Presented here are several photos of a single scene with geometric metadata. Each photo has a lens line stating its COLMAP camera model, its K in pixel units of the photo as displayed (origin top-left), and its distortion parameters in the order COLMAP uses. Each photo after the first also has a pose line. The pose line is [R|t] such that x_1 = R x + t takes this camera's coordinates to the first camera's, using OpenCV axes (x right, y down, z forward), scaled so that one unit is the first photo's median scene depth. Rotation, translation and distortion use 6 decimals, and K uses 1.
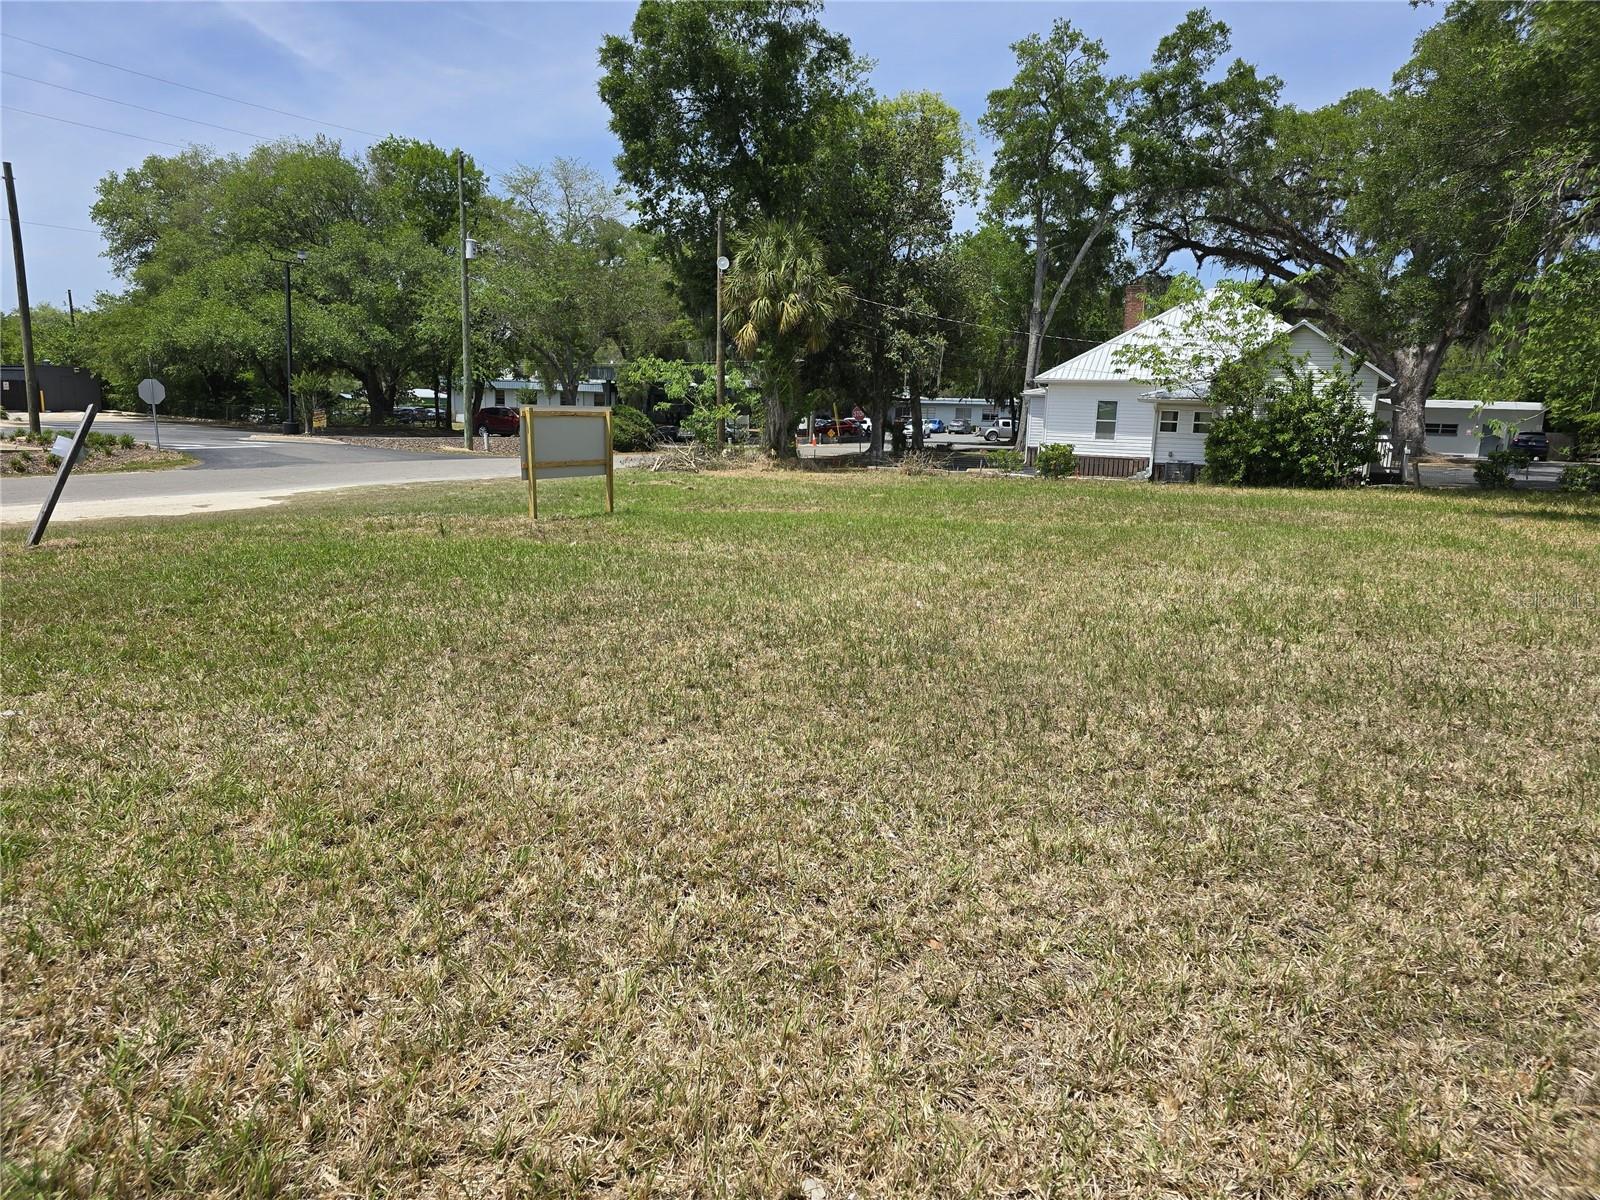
lens RADIAL K [[1058.0, 0, 800.0], [0, 1058.0, 600.0], [0, 0, 1]] dist [0.068760, -0.063965]
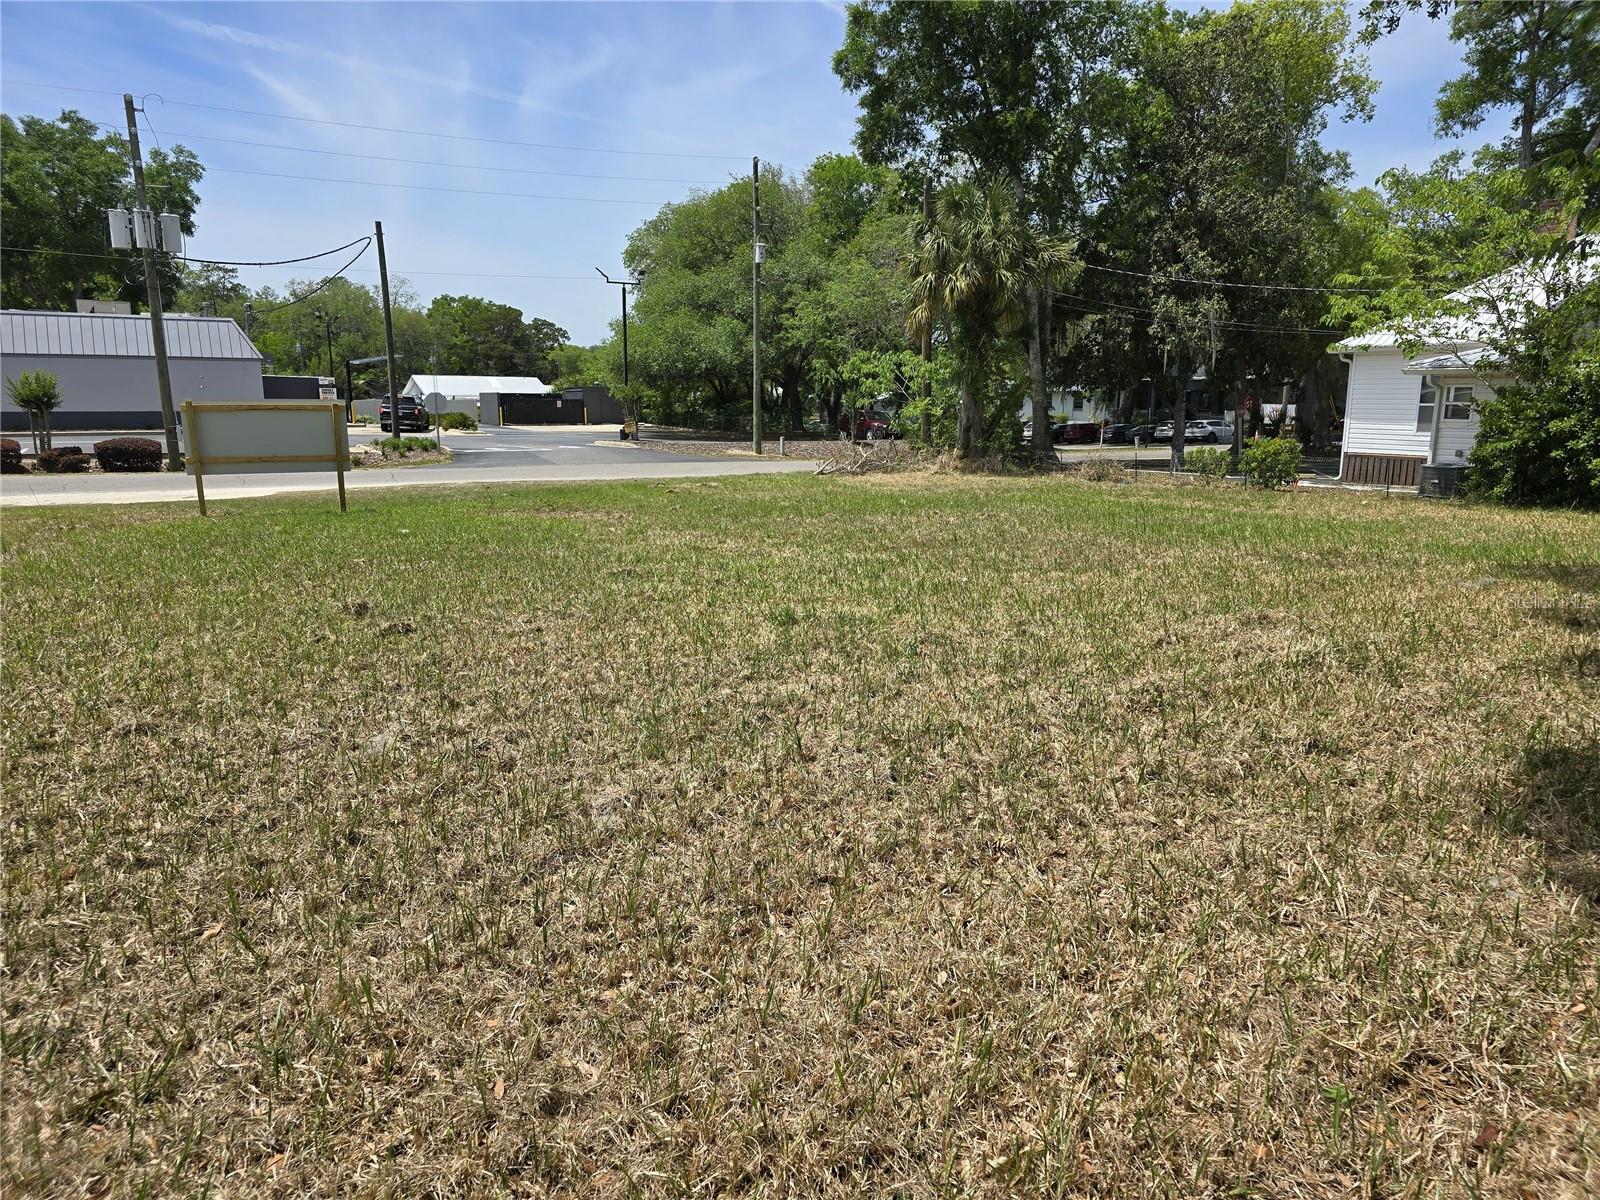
lens RADIAL K [[1058.0, 0, 800.0], [0, 1058.0, 600.0], [0, 0, 1]] dist [0.068760, -0.063965]
pose [[0.844376, 0.068677, -0.531332, 0.294525], [-0.069180, 0.997424, 0.018982, -0.025896], [0.531266, 0.020729, 0.846951, 0.189977]]
